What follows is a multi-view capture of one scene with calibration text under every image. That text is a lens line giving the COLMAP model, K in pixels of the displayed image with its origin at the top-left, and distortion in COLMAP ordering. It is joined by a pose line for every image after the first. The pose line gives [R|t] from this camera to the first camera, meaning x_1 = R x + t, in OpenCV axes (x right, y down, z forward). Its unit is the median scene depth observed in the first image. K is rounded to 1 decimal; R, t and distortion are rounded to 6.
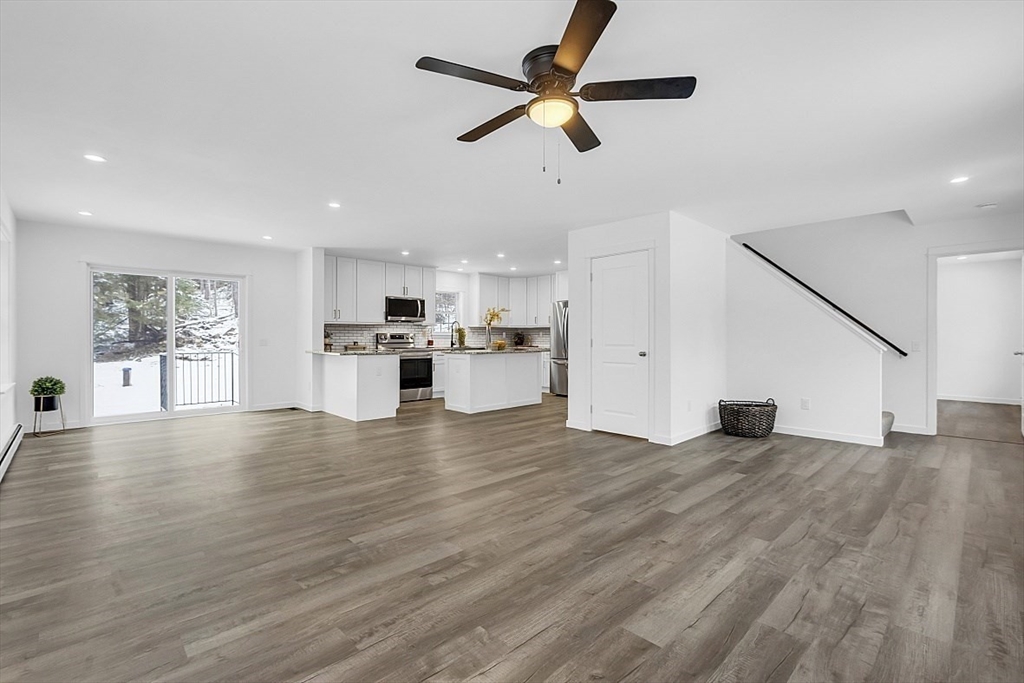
lens RADIAL K [[468.9, 0, 504.3], [0, 468.9, 342.2], [0, 0, 1]] dist [-0.013427, 0.000225]
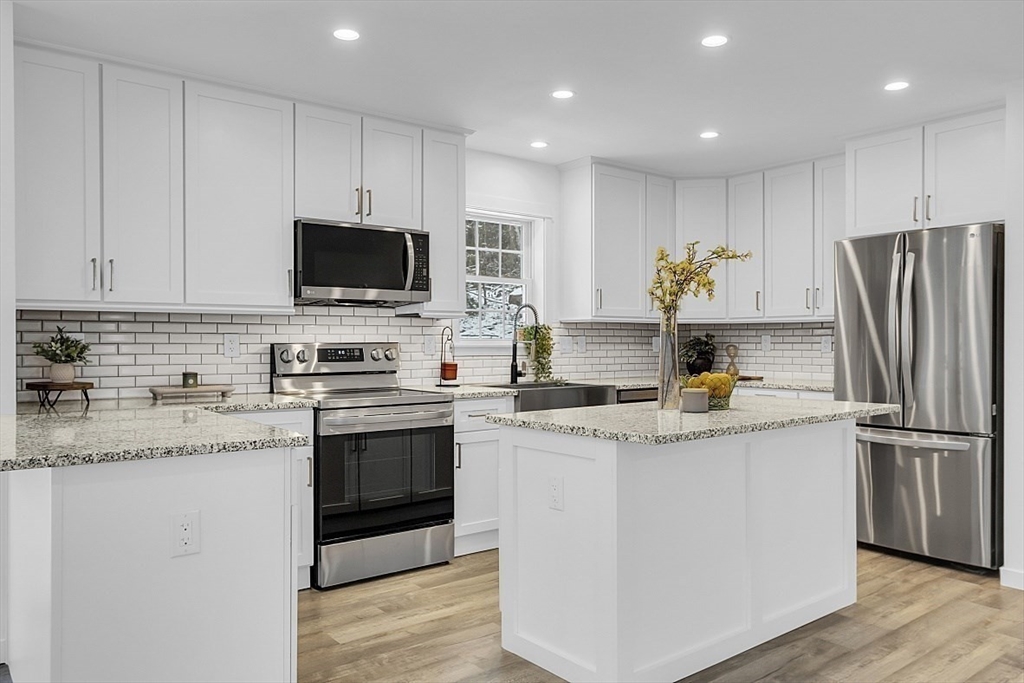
lens RADIAL K [[756.6, 0, 512.0], [0, 756.6, 341.5], [0, 0, 1]] dist [-0.007261, -0.003284]
pose [[0.996429, -0.003410, -0.084361, -0.075561], [0.002489, 0.999936, -0.011023, -0.014078], [0.084393, 0.010774, 0.996374, 0.522430]]
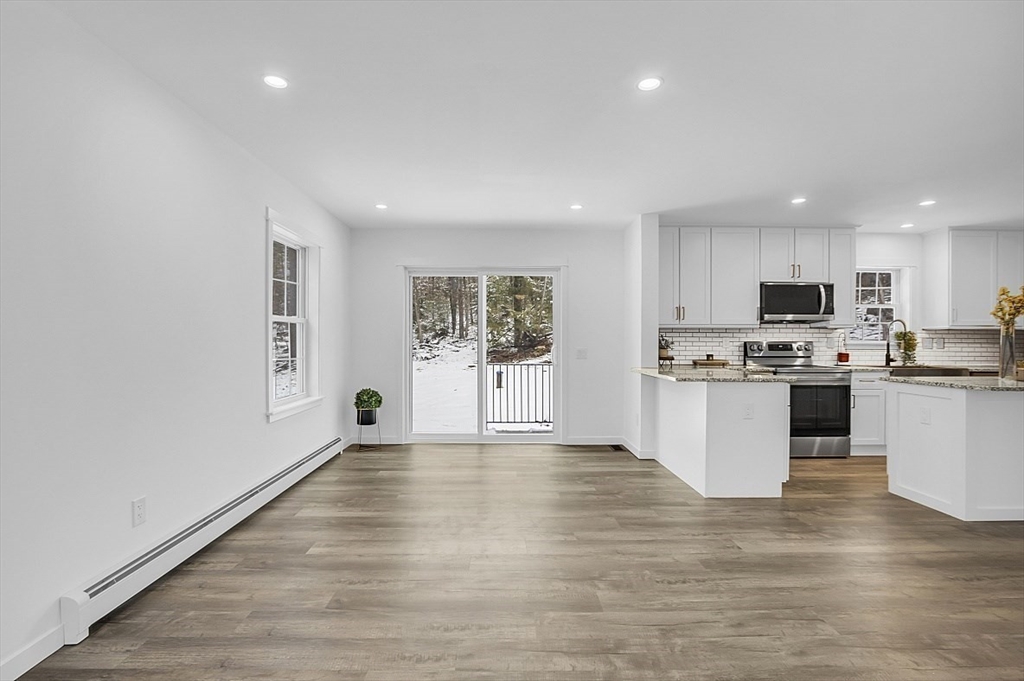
lens RADIAL K [[468.9, 0, 504.3], [0, 468.9, 341.2], [0, 0, 1]] dist [-0.013427, 0.000225]
pose [[0.736639, 0.000251, -0.676287, -0.081420], [-0.008643, 0.999922, -0.009044, -0.010670], [0.676231, 0.012507, 0.736583, 0.303681]]
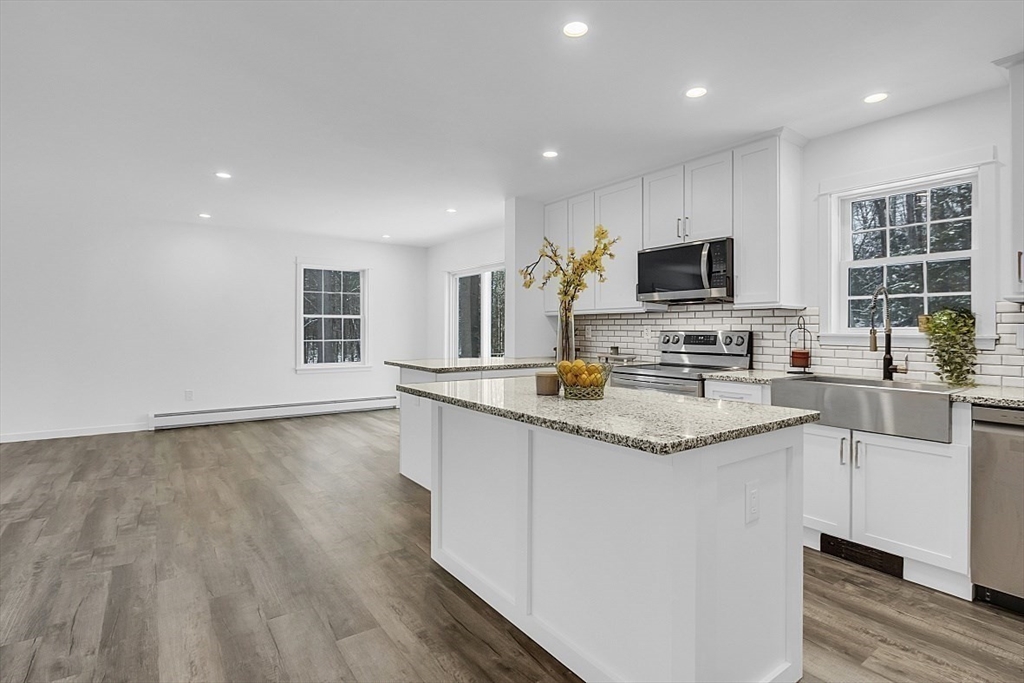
lens RADIAL K [[508.6, 0, 513.8], [0, 508.6, 331.1], [0, 0, 1]] dist [-0.003223, -0.000471]
pose [[-0.132335, 0.001252, -0.991204, 0.249221], [-0.015020, 0.999882, 0.003268, -0.017769], [0.991091, 0.015320, -0.132301, 0.910304]]
